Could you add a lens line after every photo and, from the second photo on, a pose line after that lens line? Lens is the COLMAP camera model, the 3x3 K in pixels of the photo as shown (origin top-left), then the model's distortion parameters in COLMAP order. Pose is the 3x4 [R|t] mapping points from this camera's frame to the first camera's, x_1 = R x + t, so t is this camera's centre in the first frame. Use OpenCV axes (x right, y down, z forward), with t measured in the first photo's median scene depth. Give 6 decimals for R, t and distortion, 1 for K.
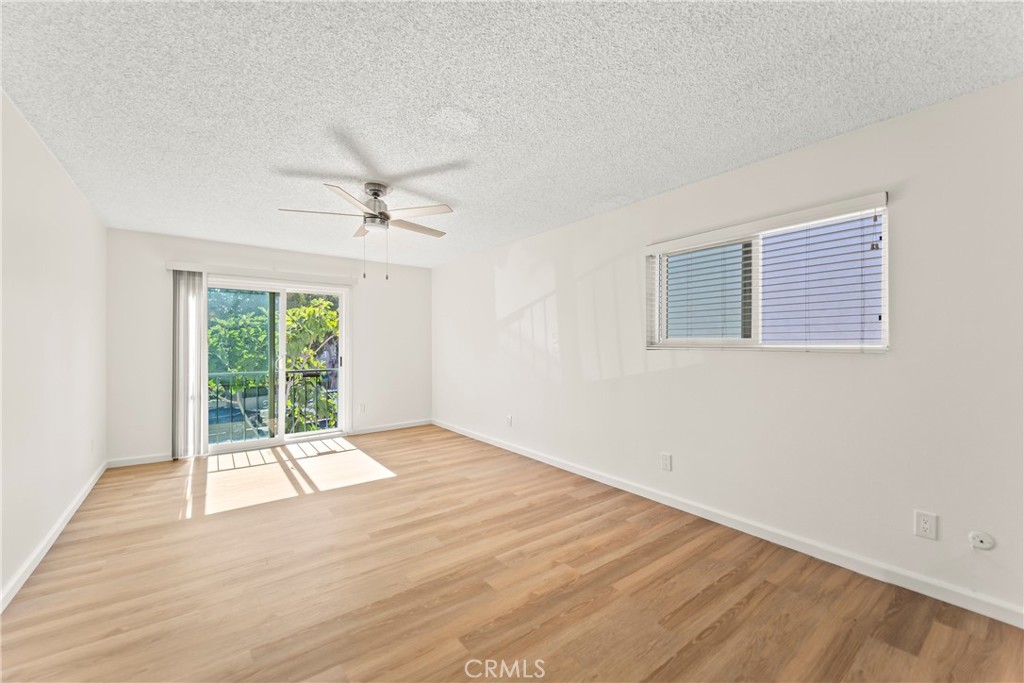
lens RADIAL K [[411.7, 0, 519.8], [0, 411.7, 338.5], [0, 0, 1]] dist [0.010812, -0.005524]
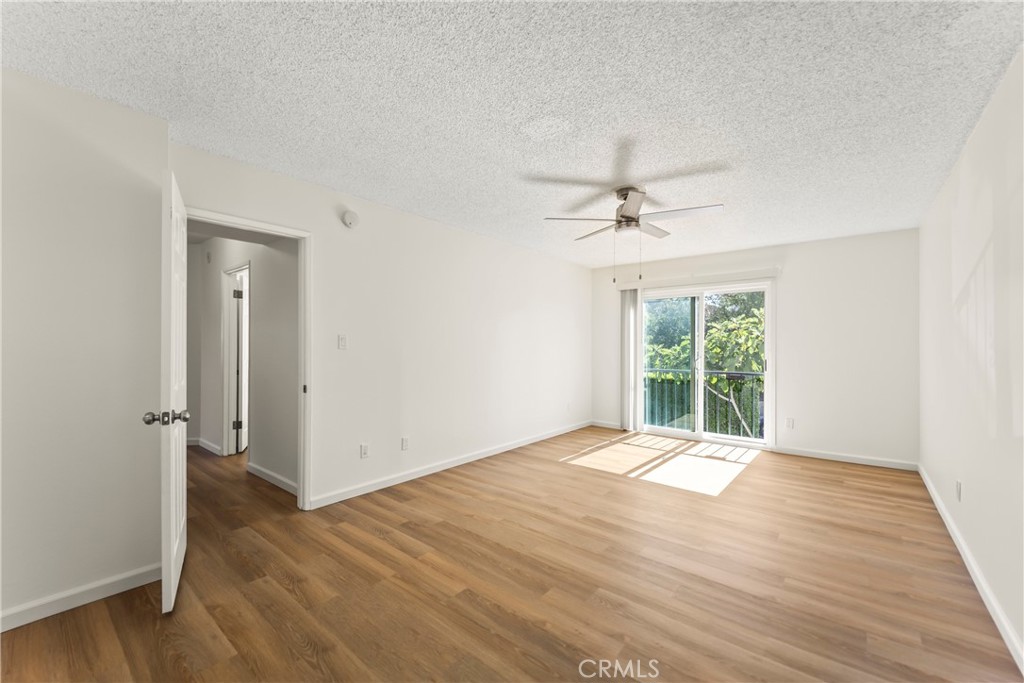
lens RADIAL K [[411.7, 0, 497.7], [0, 411.7, 343.6], [0, 0, 1]] dist [0.010812, -0.005524]
pose [[0.198870, 0.001408, -0.980025, 0.571778], [0.006113, 0.999978, 0.002677, 0.005411], [0.980007, -0.006523, 0.198857, 0.465844]]
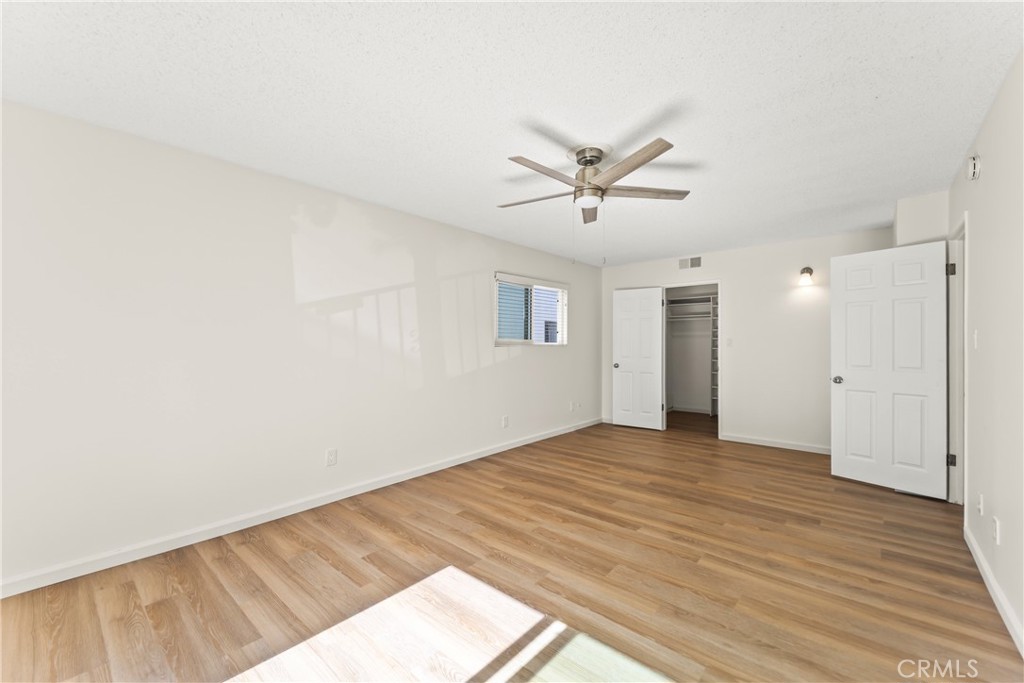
lens RADIAL K [[411.7, 0, 501.6], [0, 411.7, 339.9], [0, 0, 1]] dist [0.010812, -0.005524]
pose [[-0.180062, 0.009293, 0.983611, -1.104535], [-0.011236, 0.999871, -0.011503, 0.021139], [-0.983591, -0.013123, -0.179935, 1.282185]]
